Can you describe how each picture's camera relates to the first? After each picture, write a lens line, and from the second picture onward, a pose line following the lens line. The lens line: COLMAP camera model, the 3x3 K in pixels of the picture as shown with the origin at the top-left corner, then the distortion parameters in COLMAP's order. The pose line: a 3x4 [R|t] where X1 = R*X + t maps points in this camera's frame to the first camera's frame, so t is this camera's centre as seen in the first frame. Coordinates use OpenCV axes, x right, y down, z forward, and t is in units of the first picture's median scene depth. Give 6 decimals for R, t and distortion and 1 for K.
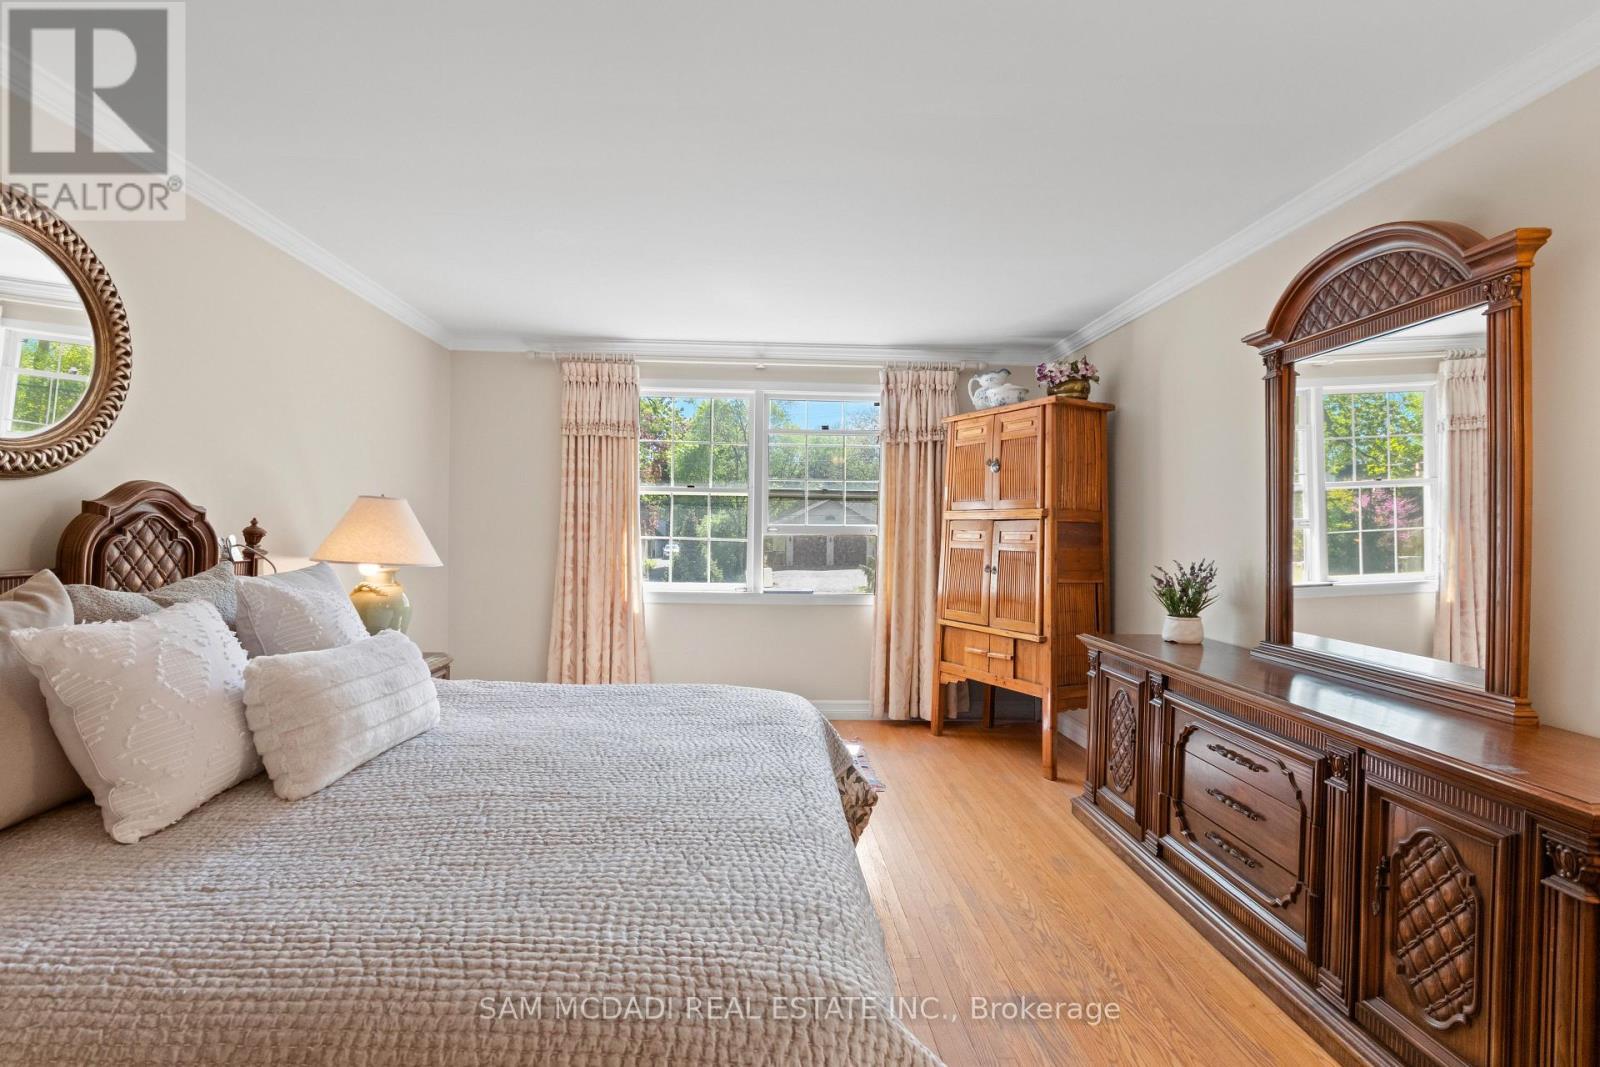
lens RADIAL K [[739.2, 0, 797.3], [0, 739.2, 538.9], [0, 0, 1]] dist [-0.000076, 0.000799]
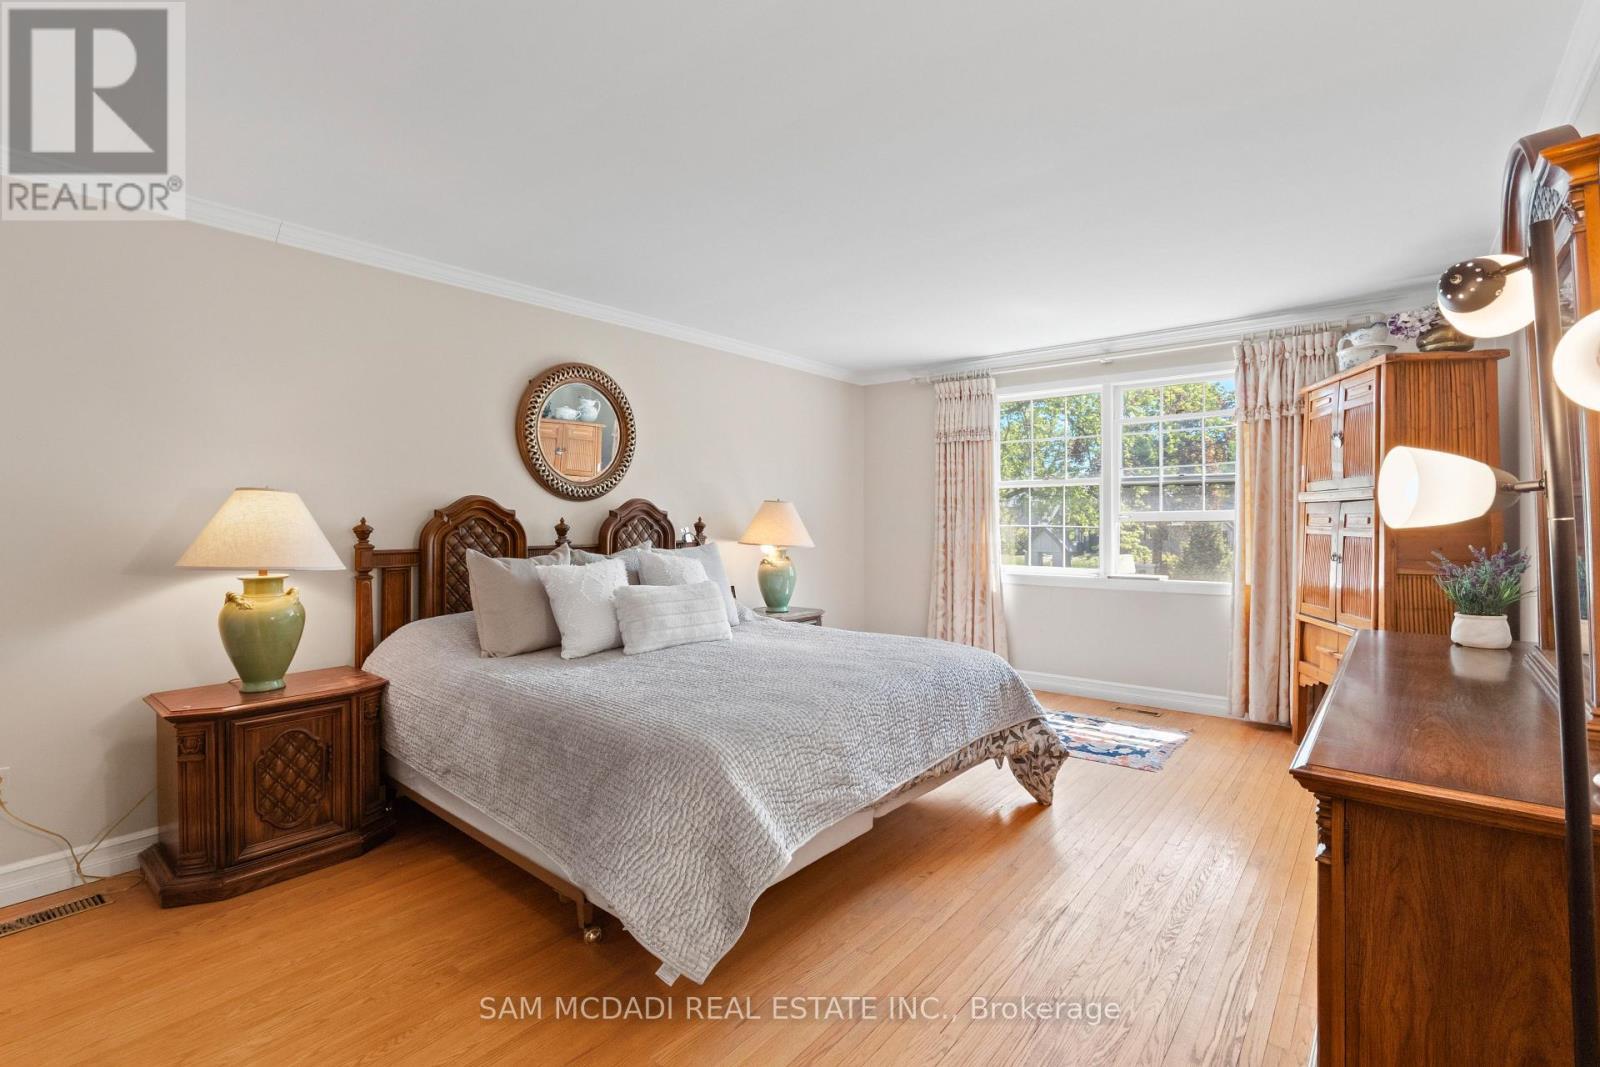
lens RADIAL K [[739.2, 0, 798.0], [0, 739.2, 525.2], [0, 0, 1]] dist [-0.000076, 0.000799]
pose [[0.751612, -0.012160, -0.659493, 0.317739], [0.007700, 0.999924, -0.009662, 0.005143], [0.659561, 0.002184, 0.751648, -0.069974]]
